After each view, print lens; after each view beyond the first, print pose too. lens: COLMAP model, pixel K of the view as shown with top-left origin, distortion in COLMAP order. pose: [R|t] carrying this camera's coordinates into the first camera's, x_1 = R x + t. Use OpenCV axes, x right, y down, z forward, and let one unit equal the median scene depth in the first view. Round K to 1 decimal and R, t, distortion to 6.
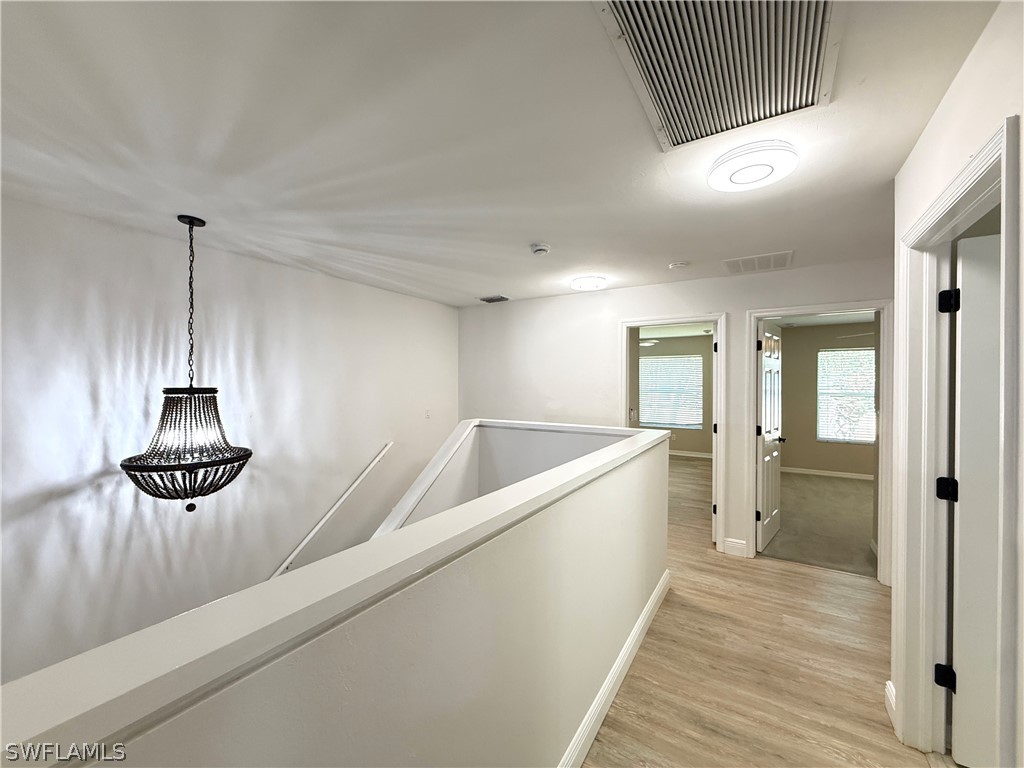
lens RADIAL K [[409.7, 0, 509.4], [0, 409.7, 384.2], [0, 0, 1]] dist [-0.001706, 0.000433]
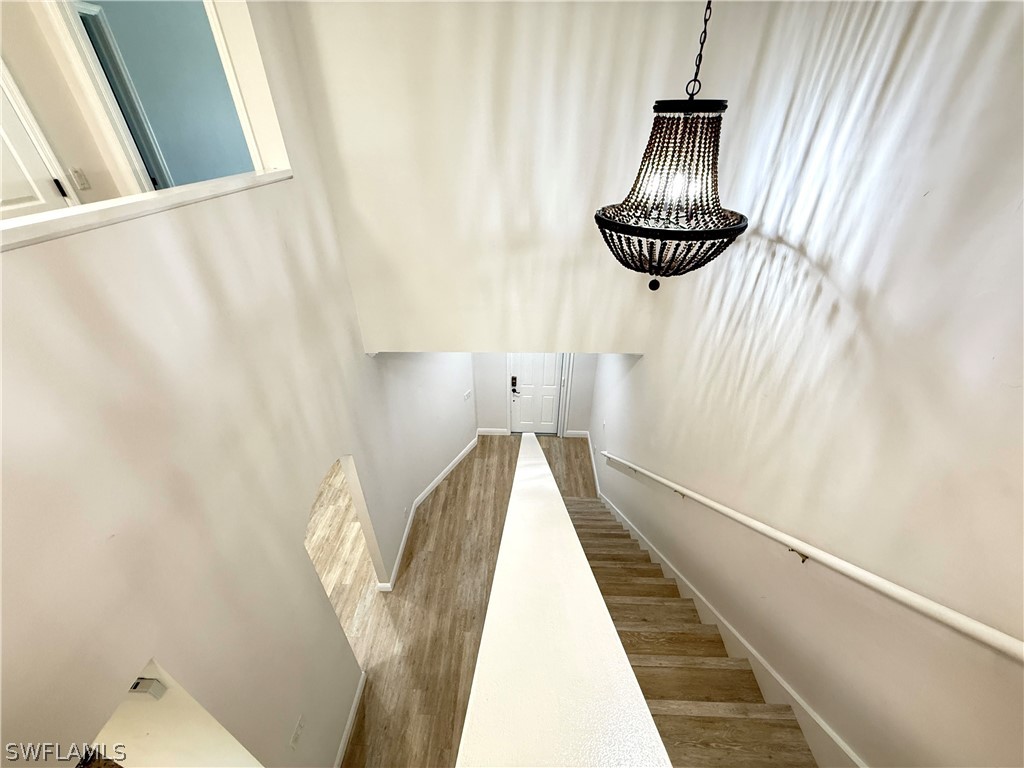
lens RADIAL K [[409.7, 0, 509.4], [0, 409.7, 384.2], [0, 0, 1]] dist [-0.001706, 0.000433]
pose [[-0.864561, 0.279432, -0.417674, -0.150600], [0.002159, 0.833204, 0.552961, 0.022360], [0.502523, 0.477167, -0.720959, 1.453239]]
